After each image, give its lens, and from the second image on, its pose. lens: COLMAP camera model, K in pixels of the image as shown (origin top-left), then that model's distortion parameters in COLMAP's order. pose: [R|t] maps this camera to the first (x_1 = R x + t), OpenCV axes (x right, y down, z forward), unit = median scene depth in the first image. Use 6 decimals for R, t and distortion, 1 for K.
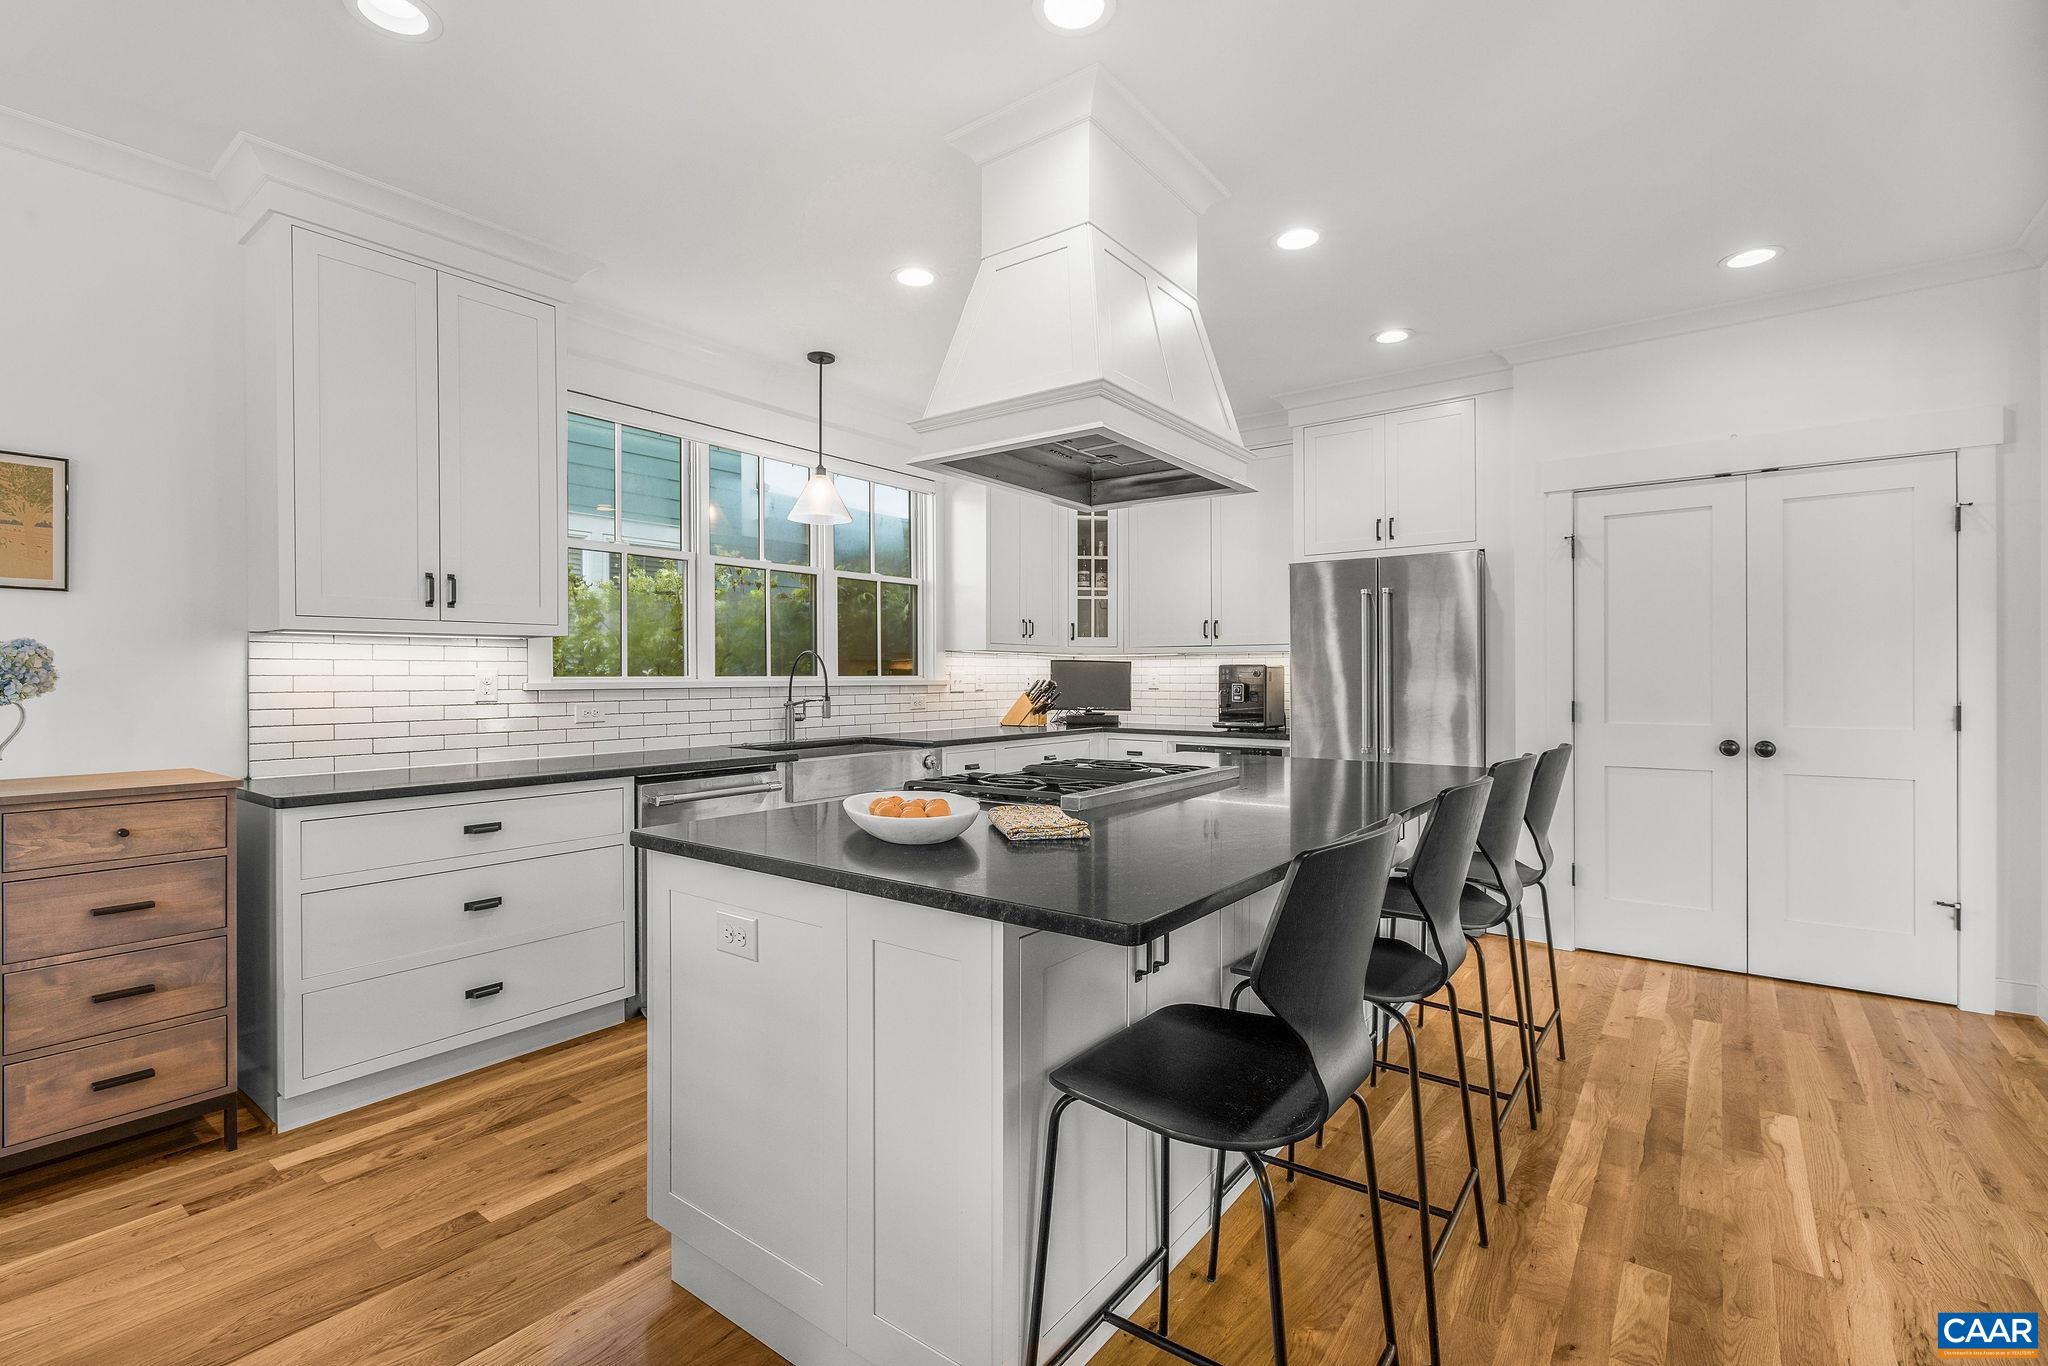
lens RADIAL K [[920.2, 0, 1024.2], [0, 920.2, 678.1], [0, 0, 1]] dist [0.000032, -0.000420]
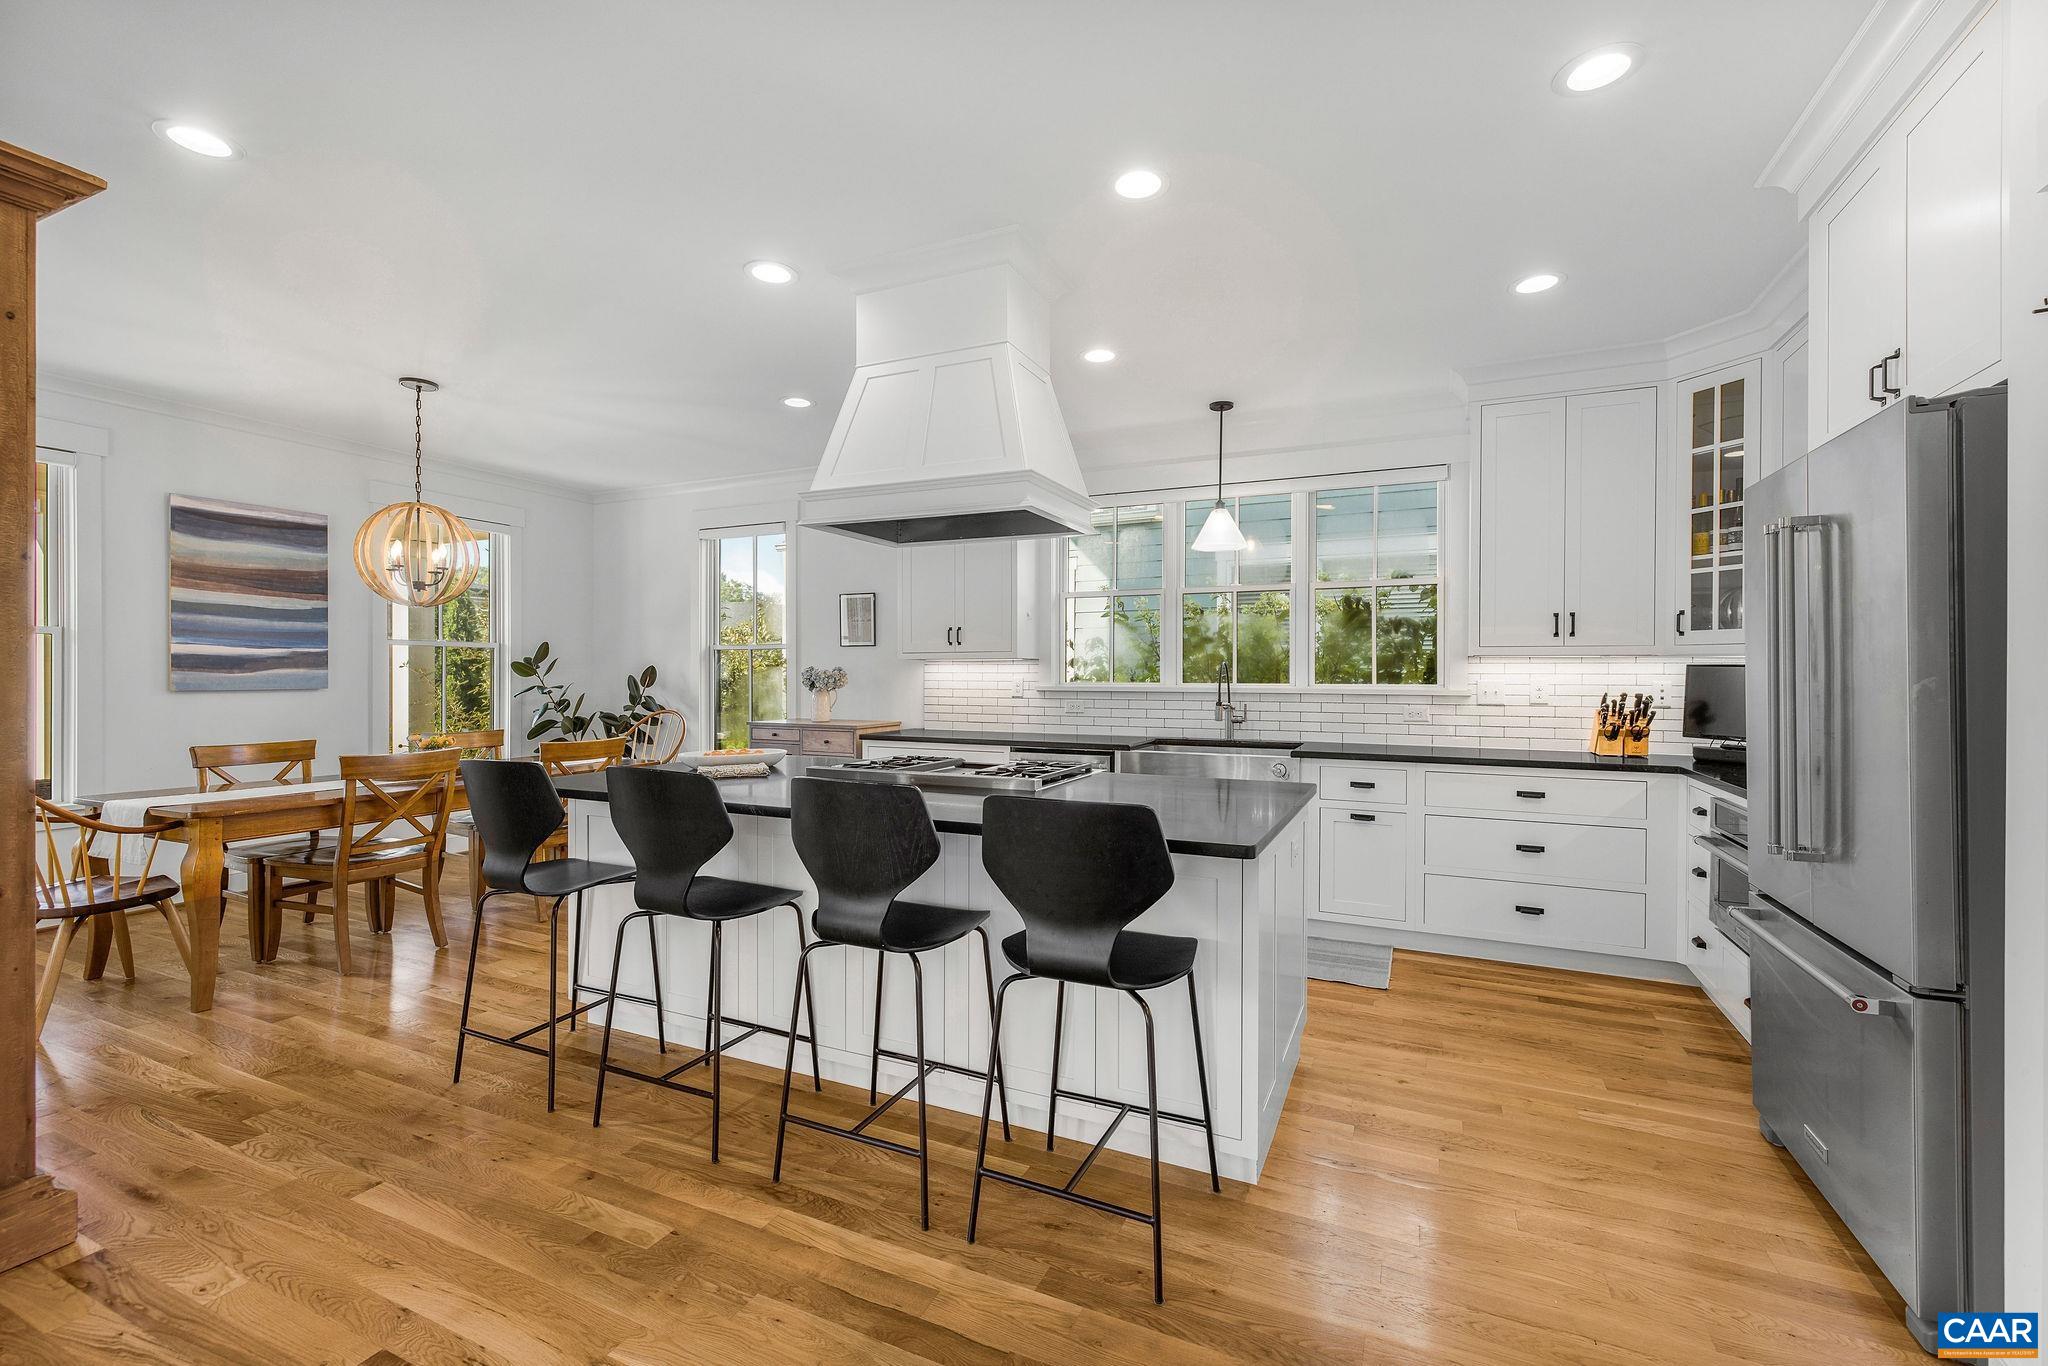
lens RADIAL K [[867.4, 0, 1023.9], [0, 867.4, 678.6], [0, 0, 1]] dist [0.001701, -0.000094]
pose [[0.211867, 0.007156, -0.977272, 0.796286], [-0.006136, 0.999963, 0.005992, -0.014250], [0.977279, 0.004727, 0.211903, 0.539201]]
